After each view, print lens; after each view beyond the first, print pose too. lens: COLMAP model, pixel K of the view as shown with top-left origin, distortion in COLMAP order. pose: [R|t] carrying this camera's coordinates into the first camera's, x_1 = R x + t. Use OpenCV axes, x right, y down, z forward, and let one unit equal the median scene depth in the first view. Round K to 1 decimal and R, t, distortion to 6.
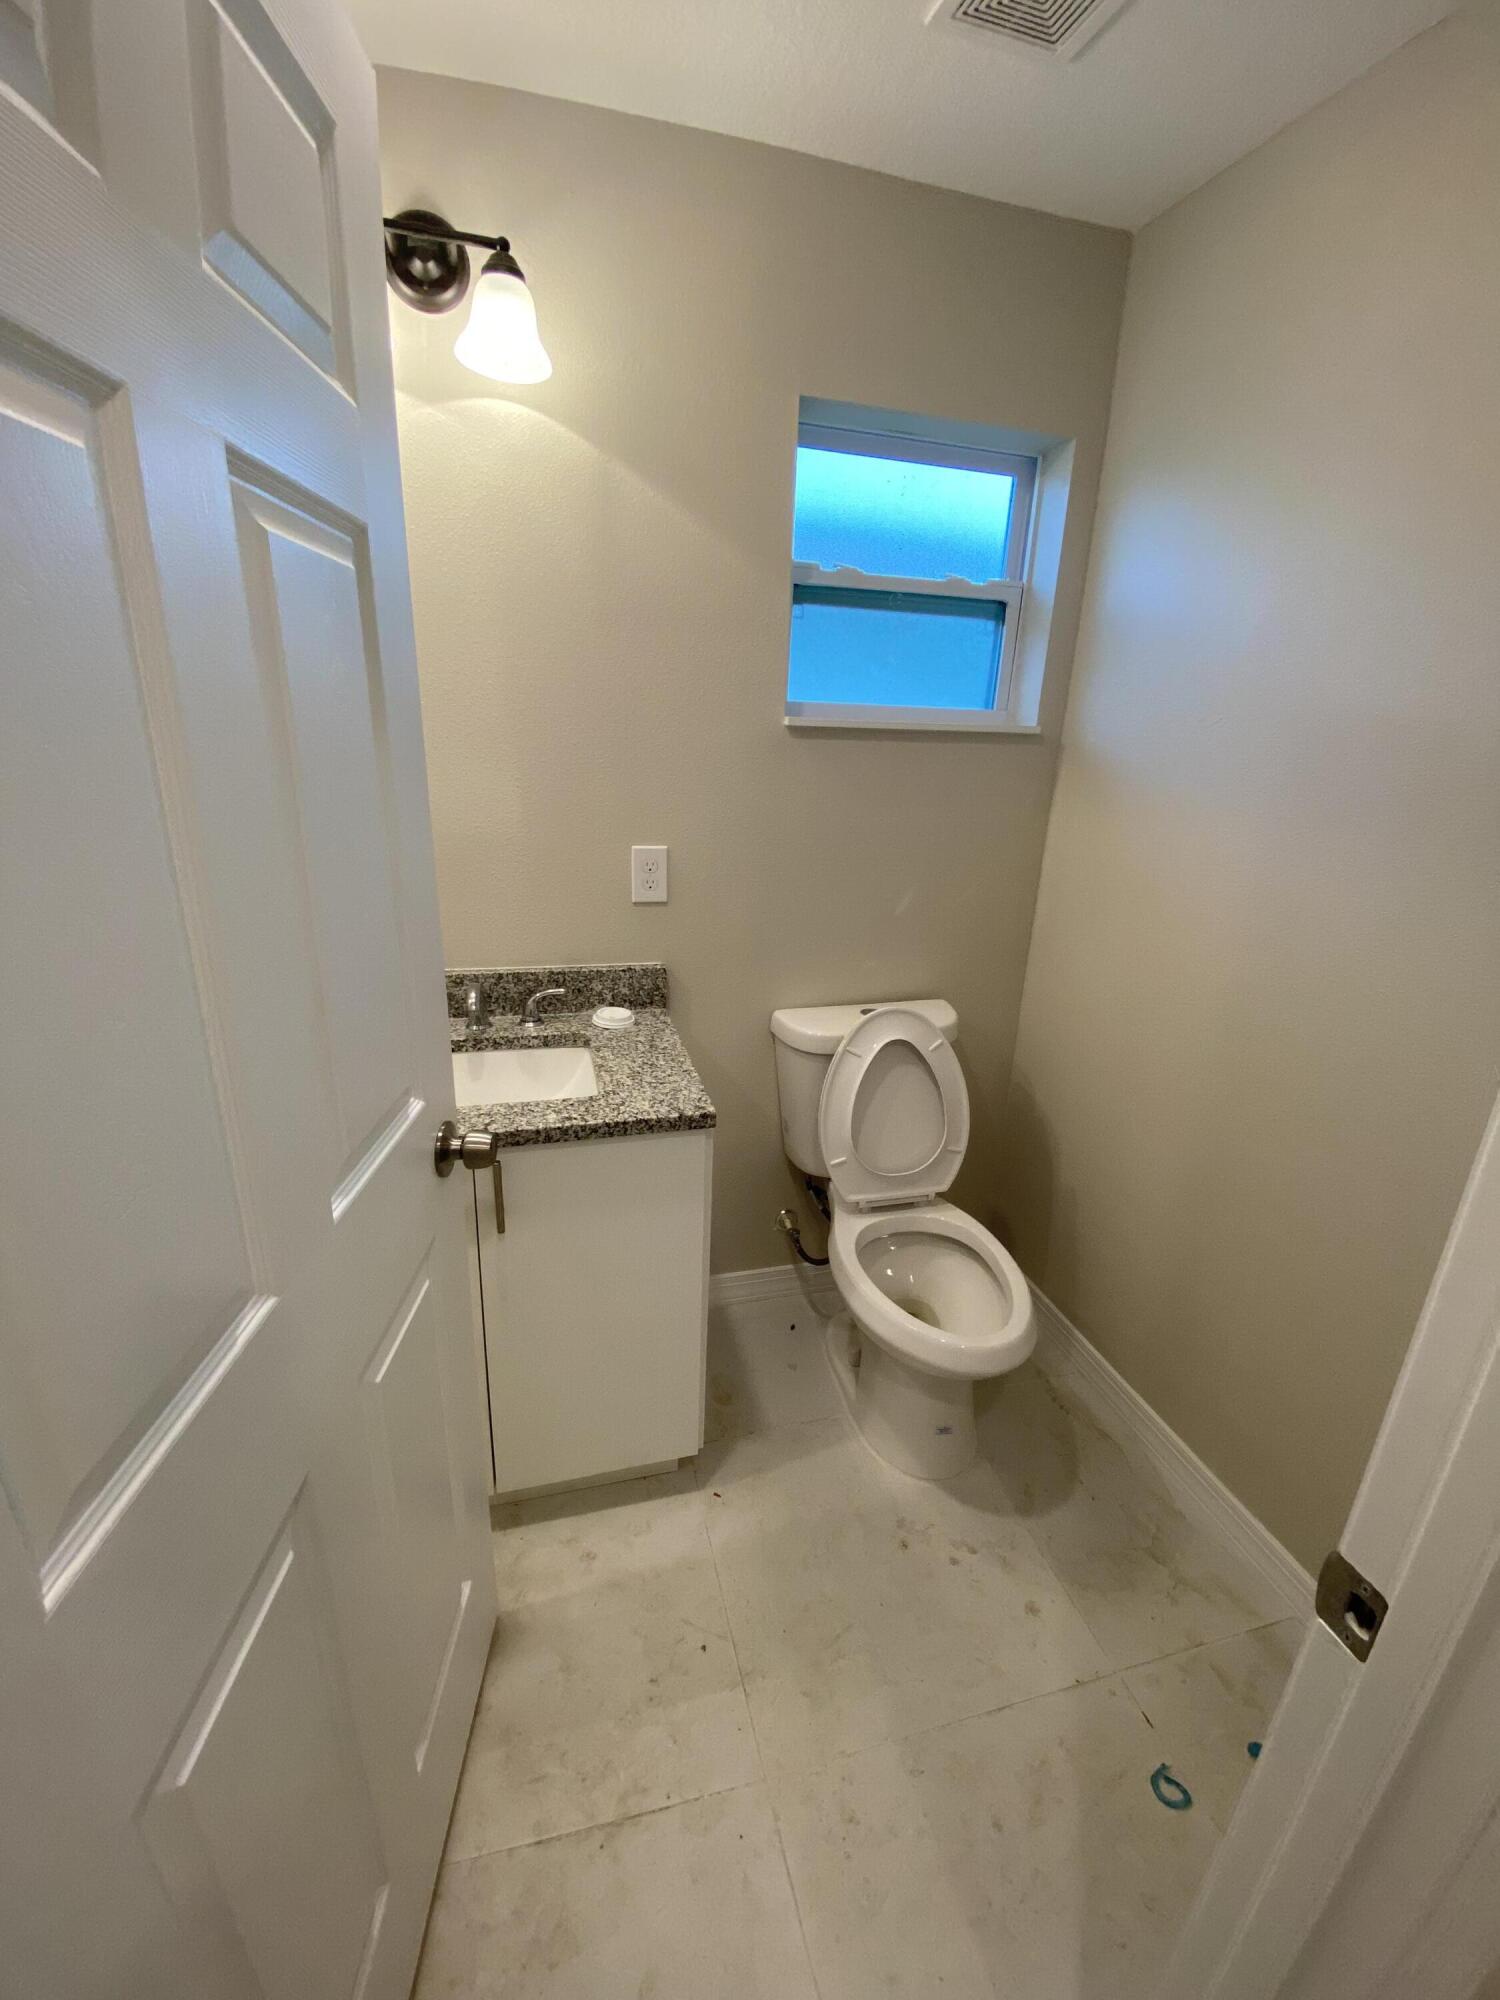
lens RADIAL K [[806.6, 0, 750.0], [0, 806.6, 1000.0], [0, 0, 1]] dist [0.000638, -0.000106]
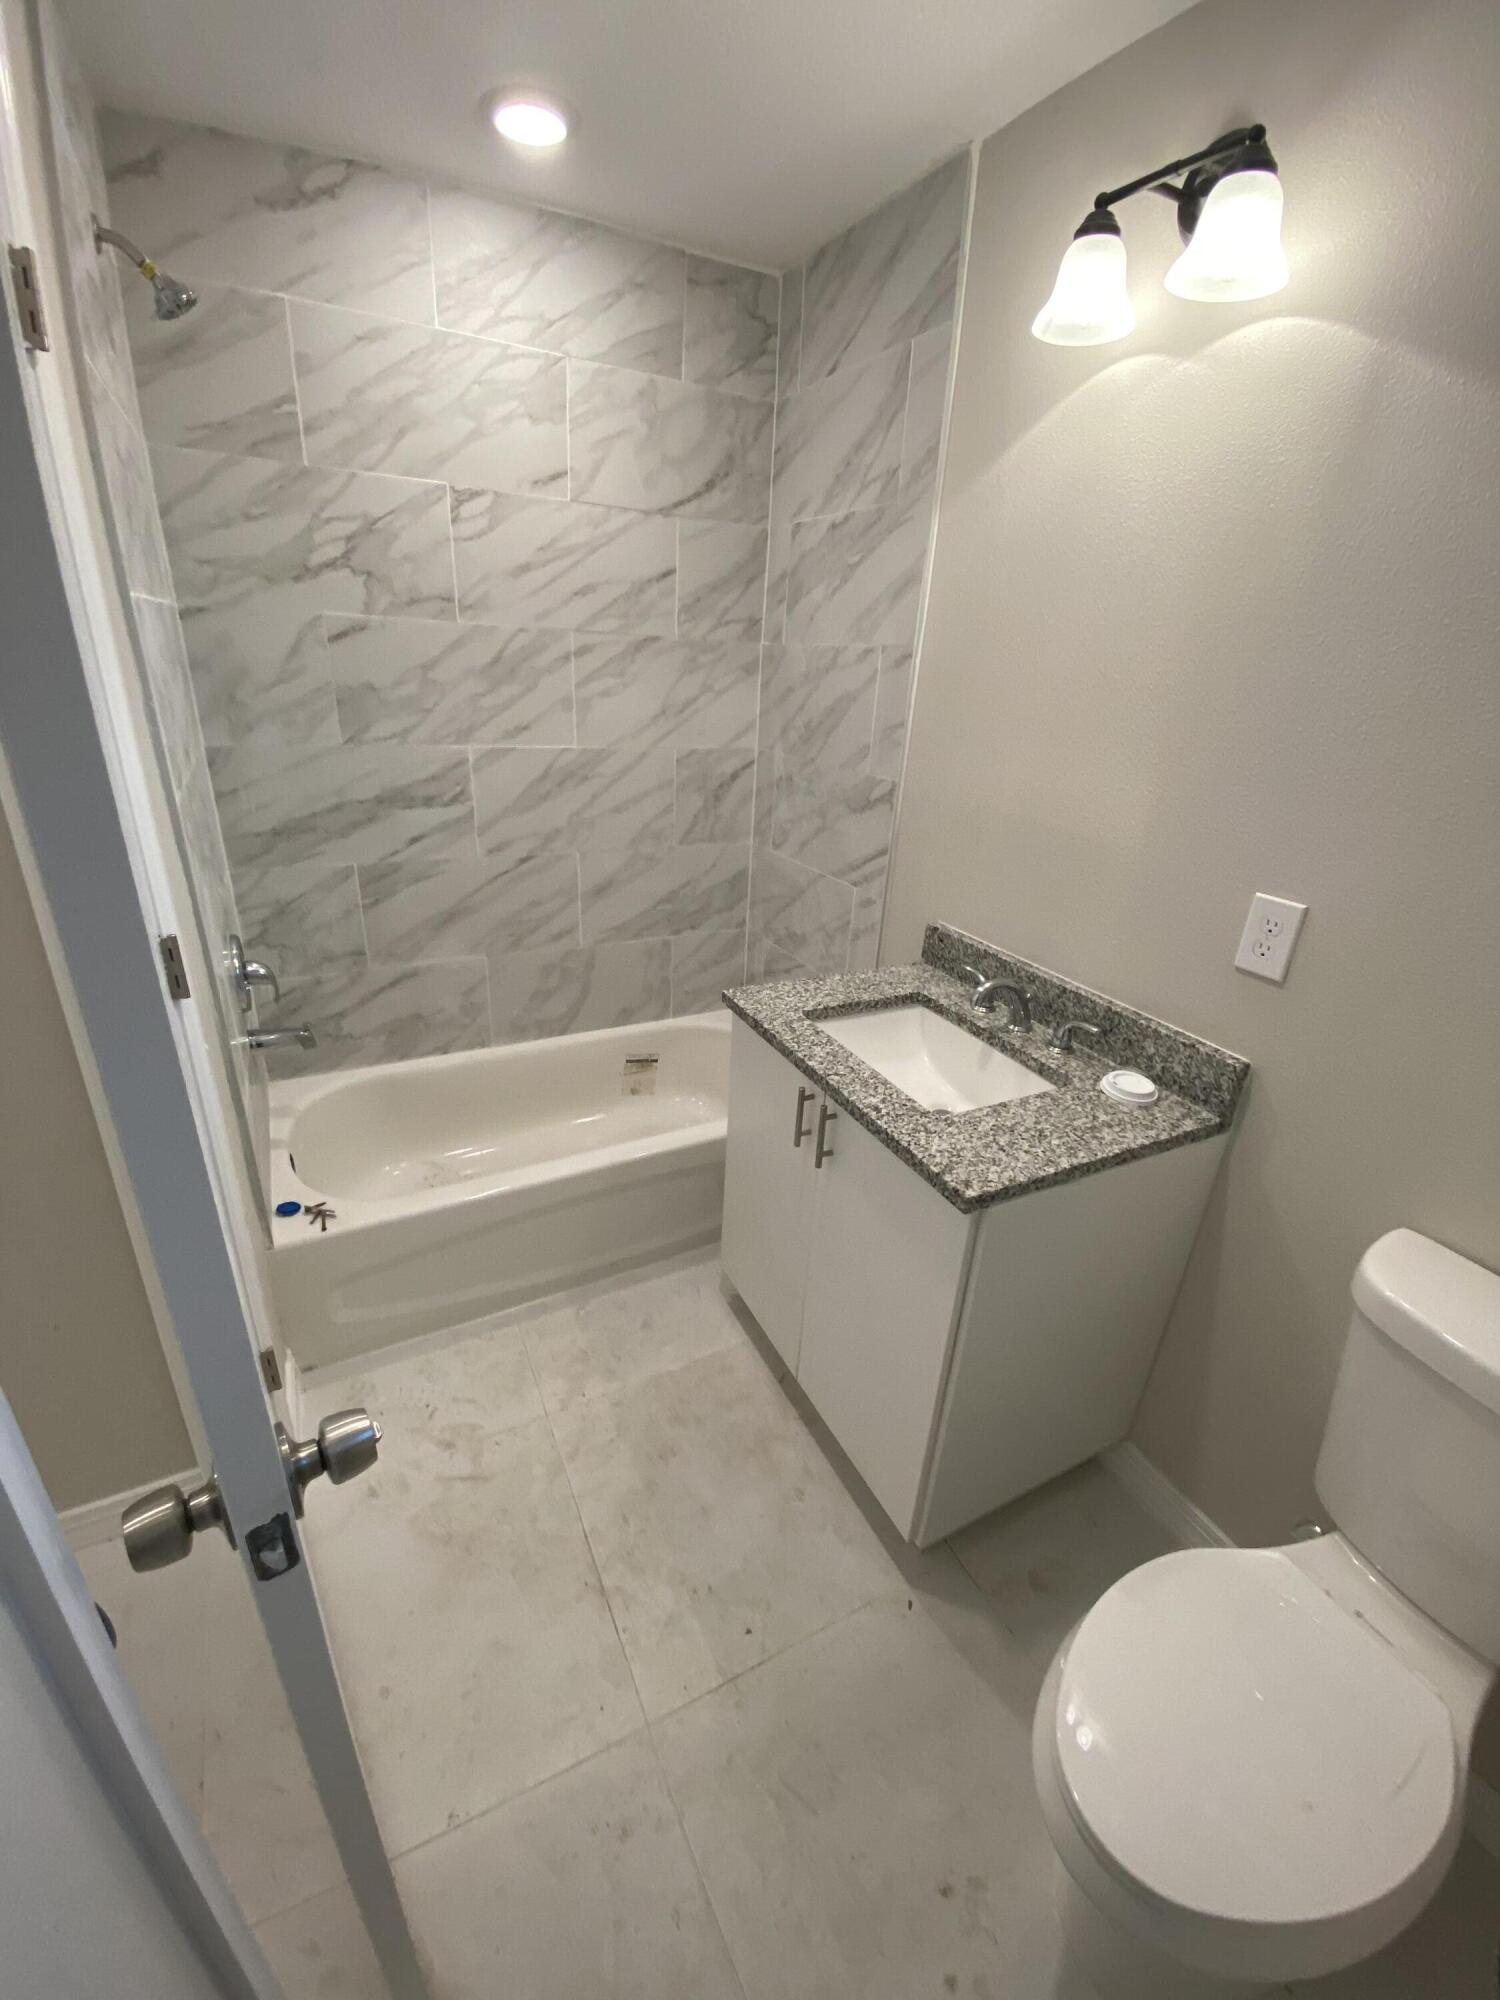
lens RADIAL K [[824.5, 0, 748.6], [0, 824.5, 1007.1], [0, 0, 1]] dist [-0.032648, -0.000099]
pose [[0.196429, 0.361264, -0.911539, 0.479884], [-0.345131, 0.895631, 0.280587, -0.150690], [0.917769, 0.259486, 0.300611, 0.403591]]
